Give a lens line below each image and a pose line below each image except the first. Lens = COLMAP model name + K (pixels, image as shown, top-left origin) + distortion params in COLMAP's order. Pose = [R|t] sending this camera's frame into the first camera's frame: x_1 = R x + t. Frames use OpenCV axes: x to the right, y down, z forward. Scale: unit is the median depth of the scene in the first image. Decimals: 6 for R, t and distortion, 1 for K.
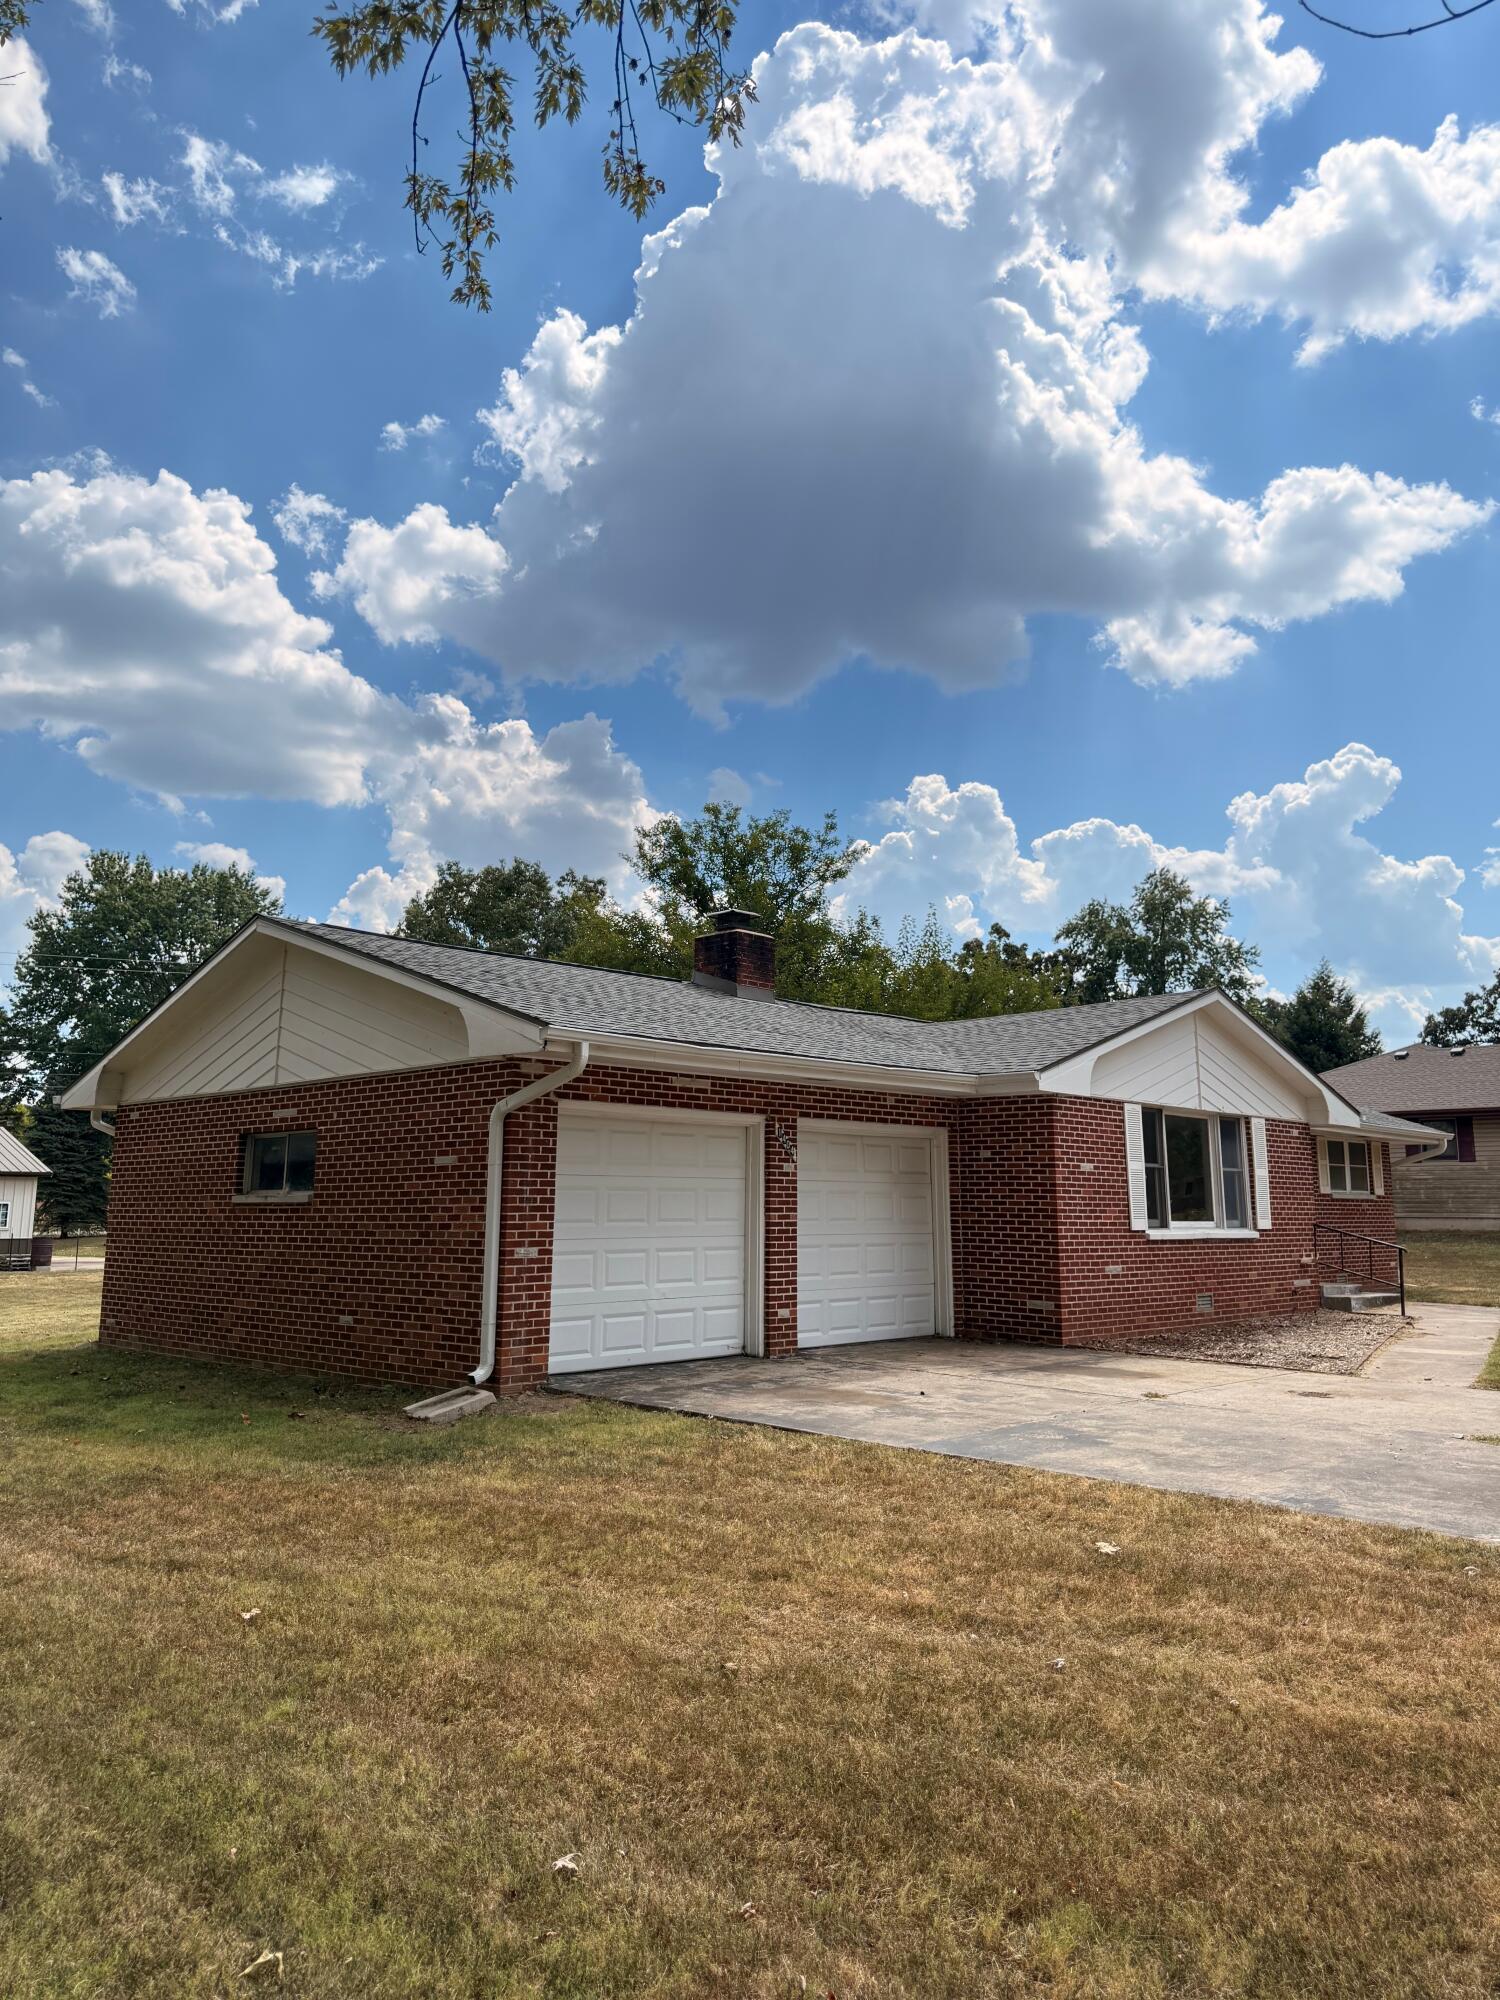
lens RADIAL K [[1371.8, 0, 748.9], [0, 1371.8, 947.6], [0, 0, 1]] dist [0.037235, -0.002023]
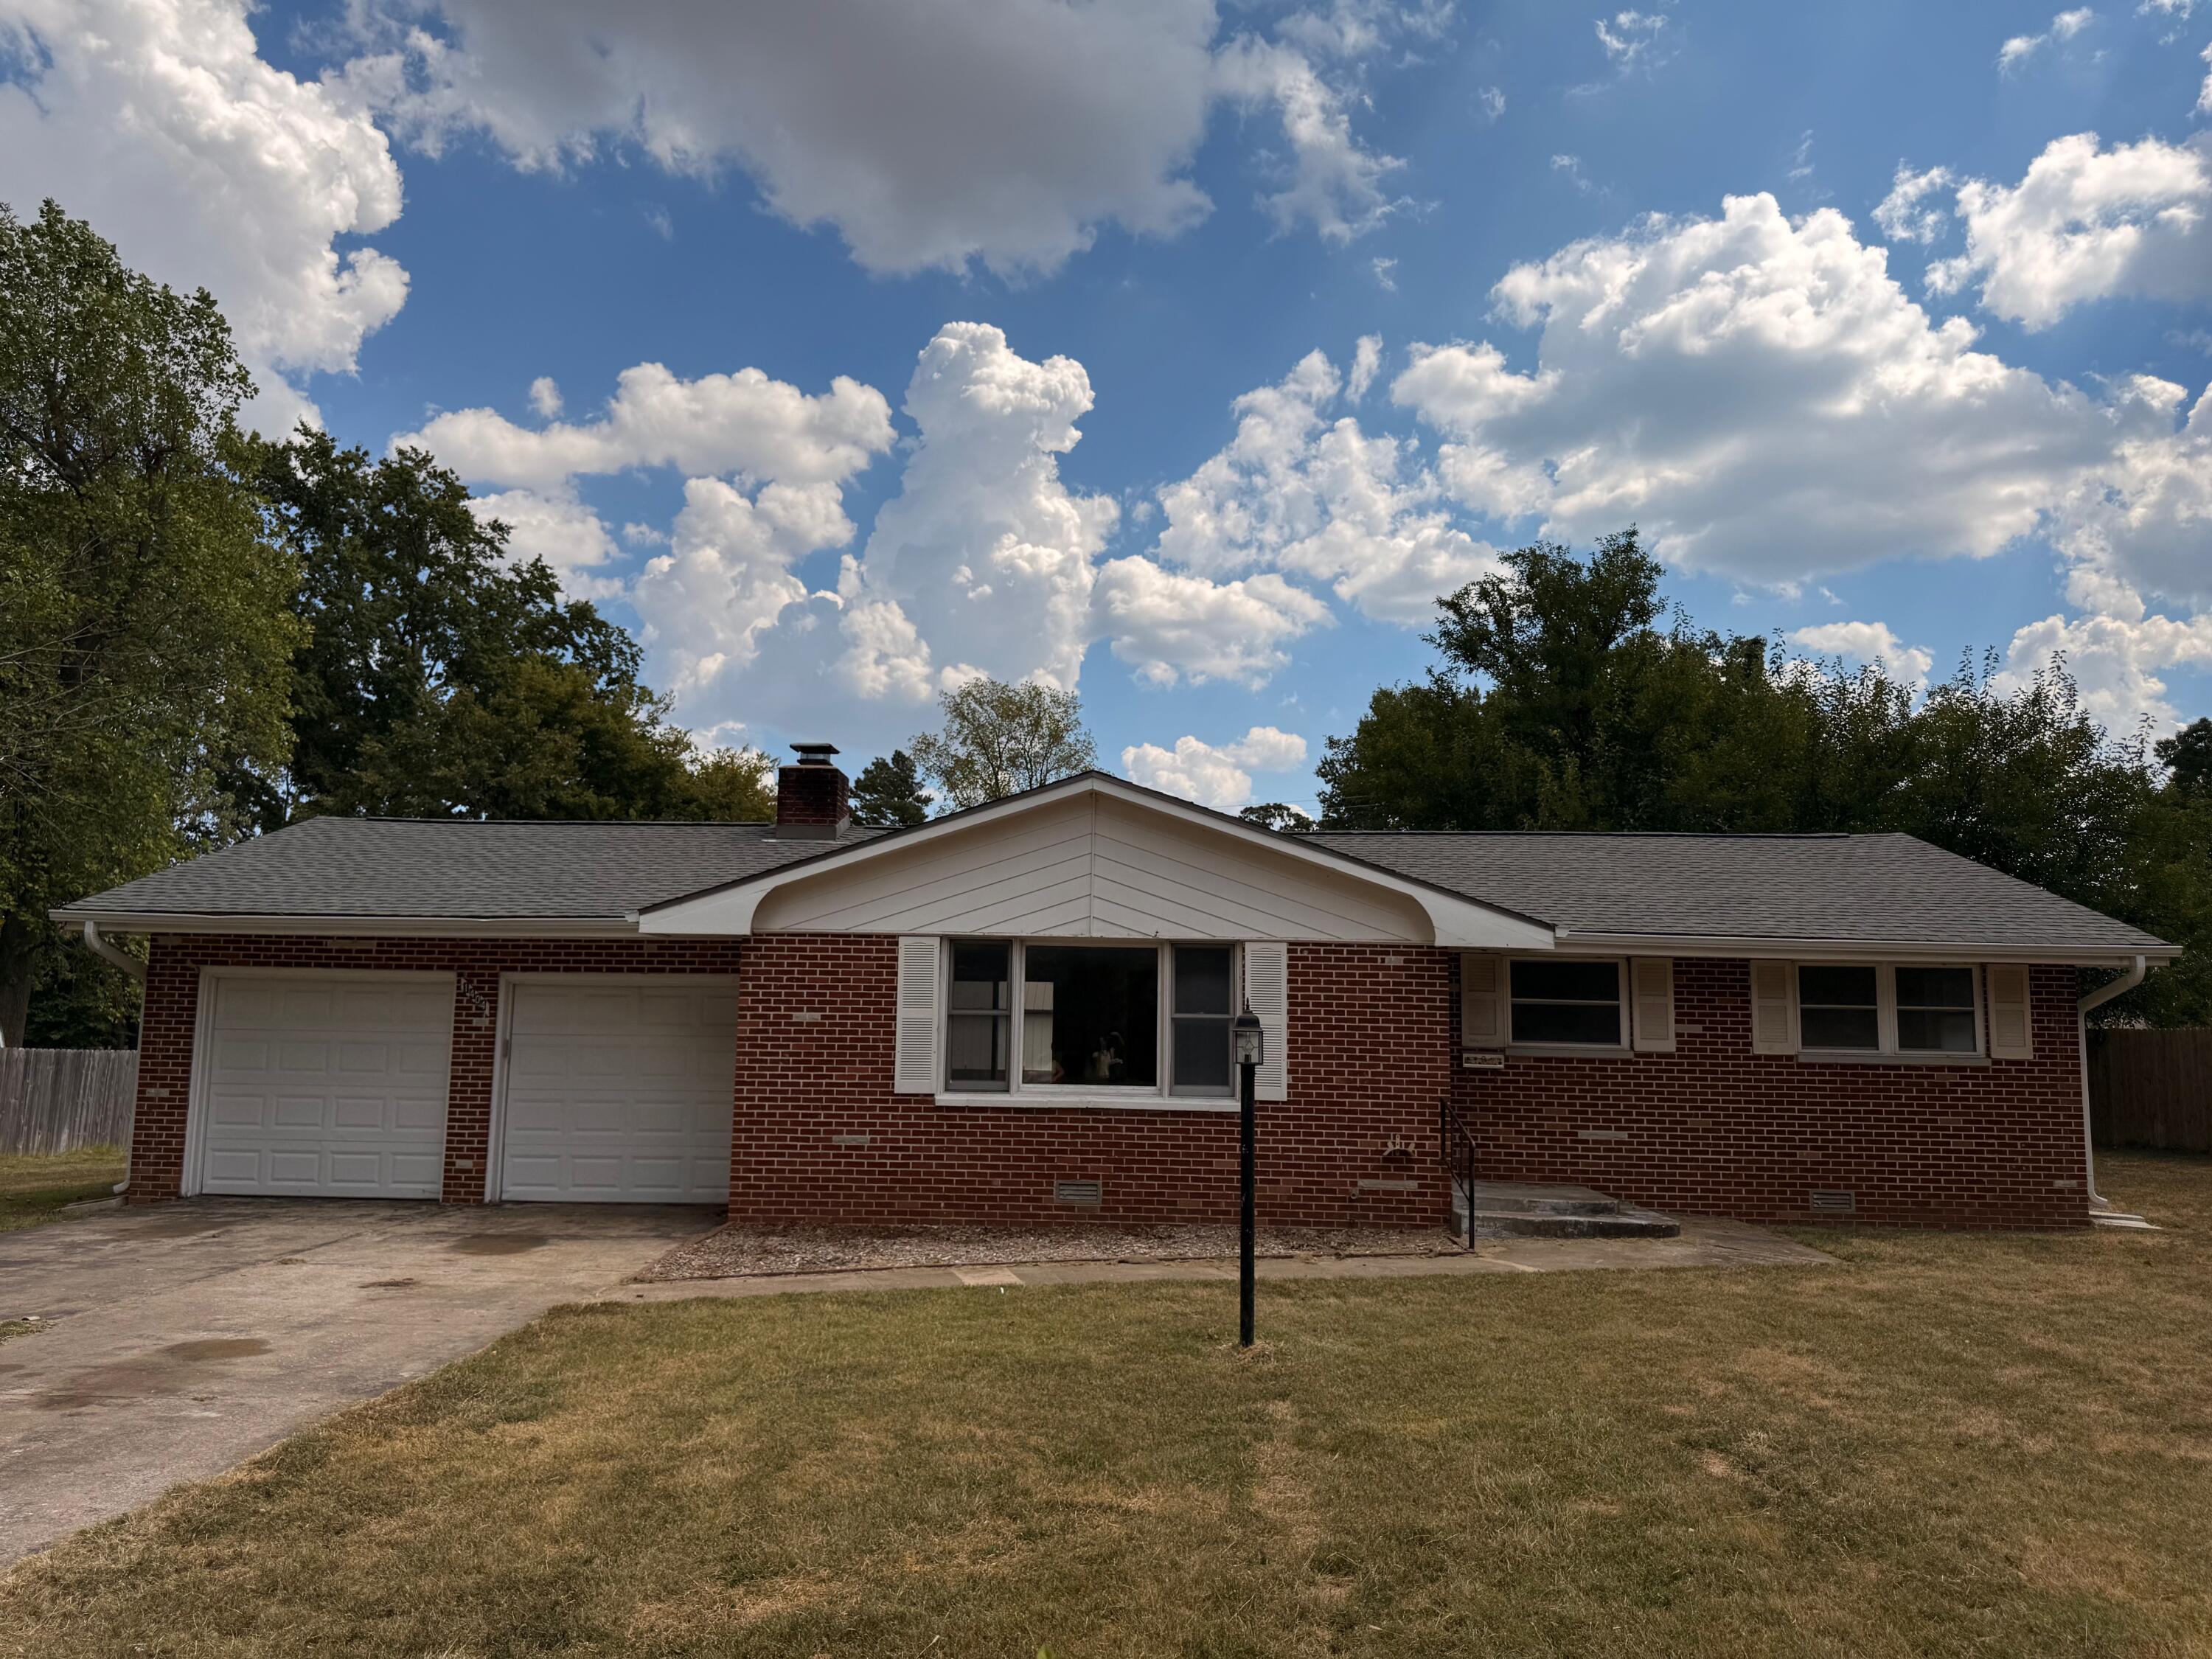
lens RADIAL K [[1662.0, 0, 1106.0], [0, 1662.0, 829.5], [0, 0, 1]] dist [-0.000786, -0.055206]
pose [[0.701286, -0.090867, -0.707065, 1.053909], [0.121549, 0.992561, -0.007002, 0.072988], [0.702441, -0.081033, 0.707114, 0.408526]]
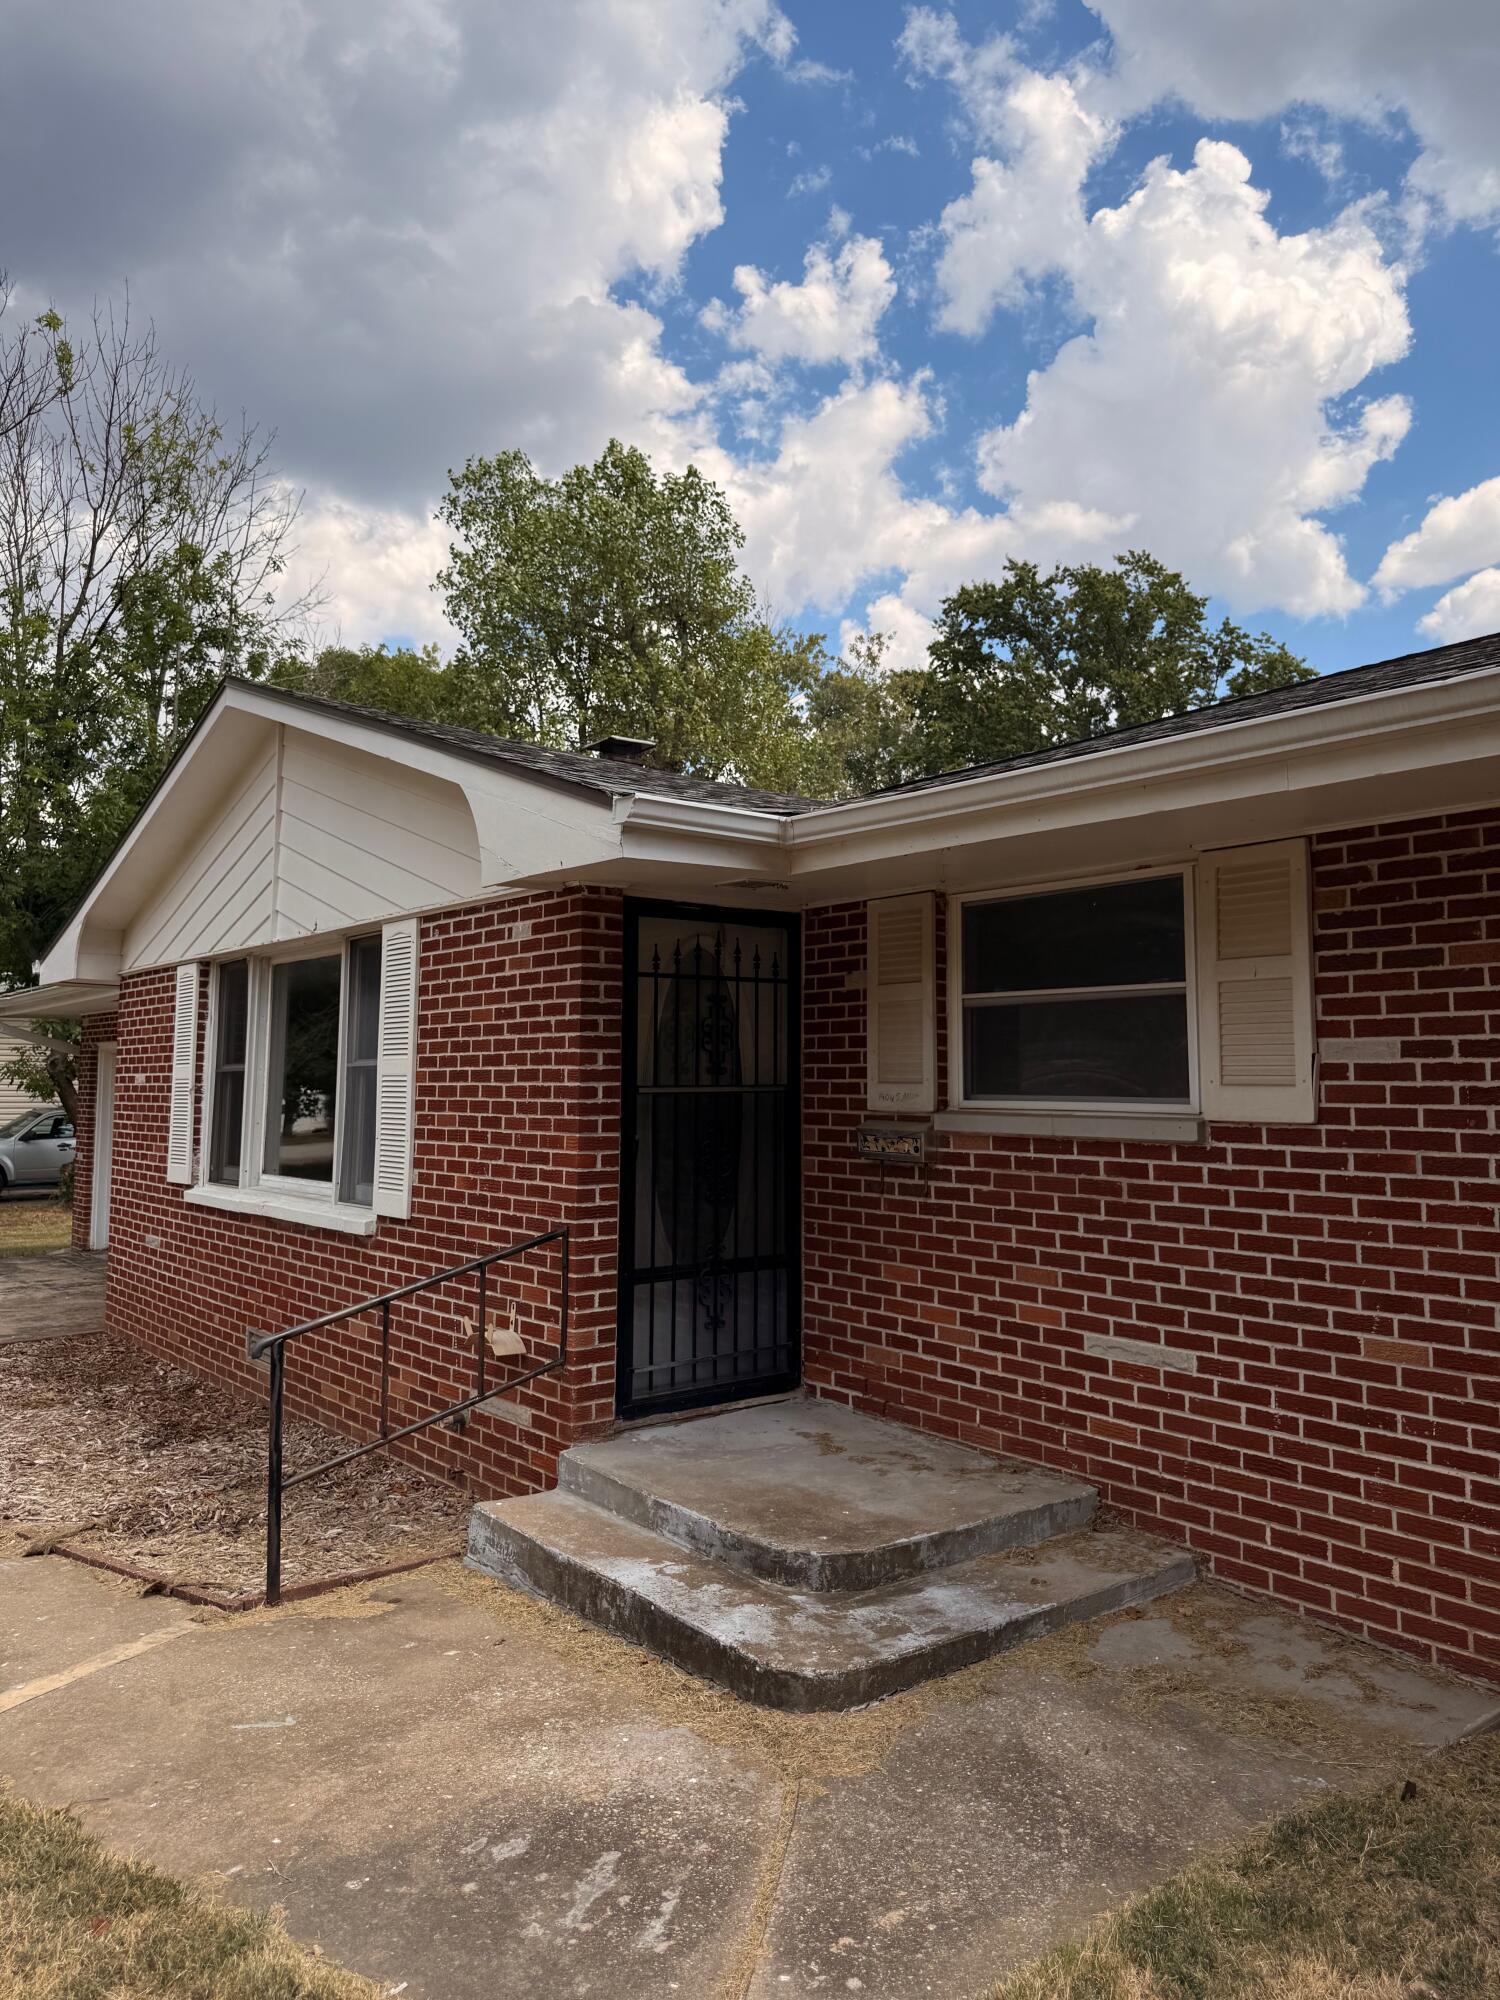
lens RADIAL K [[1429.2, 0, 750.0], [0, 1429.2, 1000.0], [0, 0, 1]] dist [0.041817, -0.027956]
pose [[-0.100185, -0.073512, -0.992249, 0.859556], [0.182017, 0.979083, -0.090915, 0.227619], [0.978178, -0.189715, -0.084709, 1.295243]]
